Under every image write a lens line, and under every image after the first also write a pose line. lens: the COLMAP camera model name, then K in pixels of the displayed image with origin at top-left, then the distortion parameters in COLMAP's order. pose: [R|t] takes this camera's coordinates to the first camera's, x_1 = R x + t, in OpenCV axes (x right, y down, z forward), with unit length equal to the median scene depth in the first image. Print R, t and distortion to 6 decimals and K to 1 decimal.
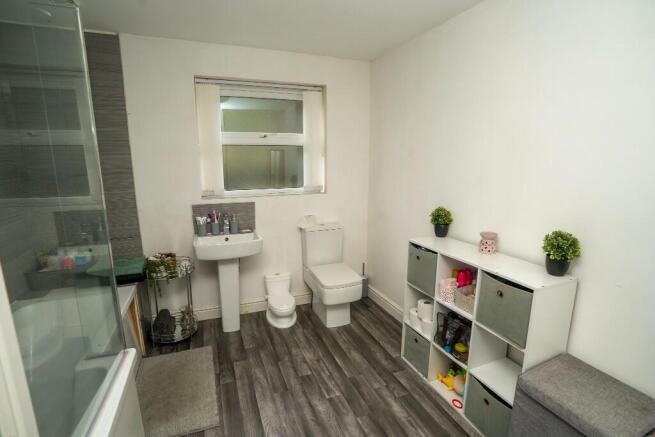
lens RADIAL K [[311.0, 0, 312.5], [0, 311.0, 220.5], [0, 0, 1]] dist [-0.057279, 0.028558]
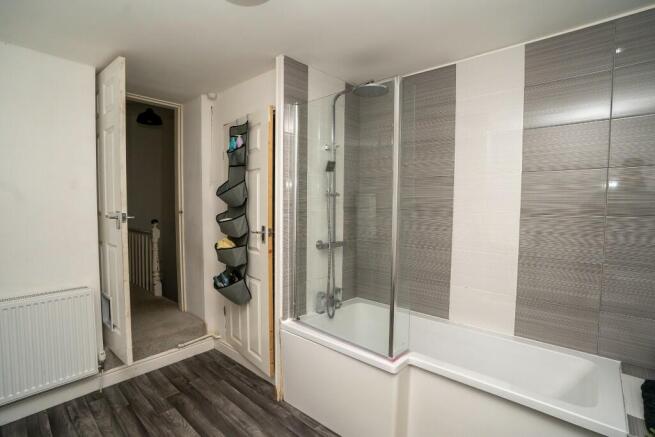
lens RADIAL K [[311.0, 0, 312.5], [0, 311.0, 220.5], [0, 0, 1]] dist [-0.057279, 0.028558]
pose [[-0.889151, 0.027911, -0.456762, -0.183604], [-0.080435, 0.973066, 0.216039, -0.297804], [0.450489, 0.228831, -0.862958, 1.731852]]
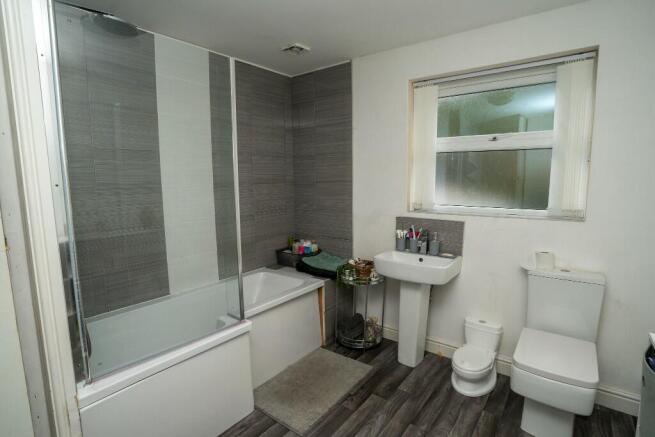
lens RADIAL K [[332.8, 0, 320.6], [0, 332.8, 216.3], [0, 0, 1]] dist [-0.065777, 0.038069]
pose [[0.539421, 0.106175, -0.835316, 0.362971], [-0.149964, 0.988273, 0.028775, -0.048816], [0.828575, 0.109746, 0.549017, 0.263681]]
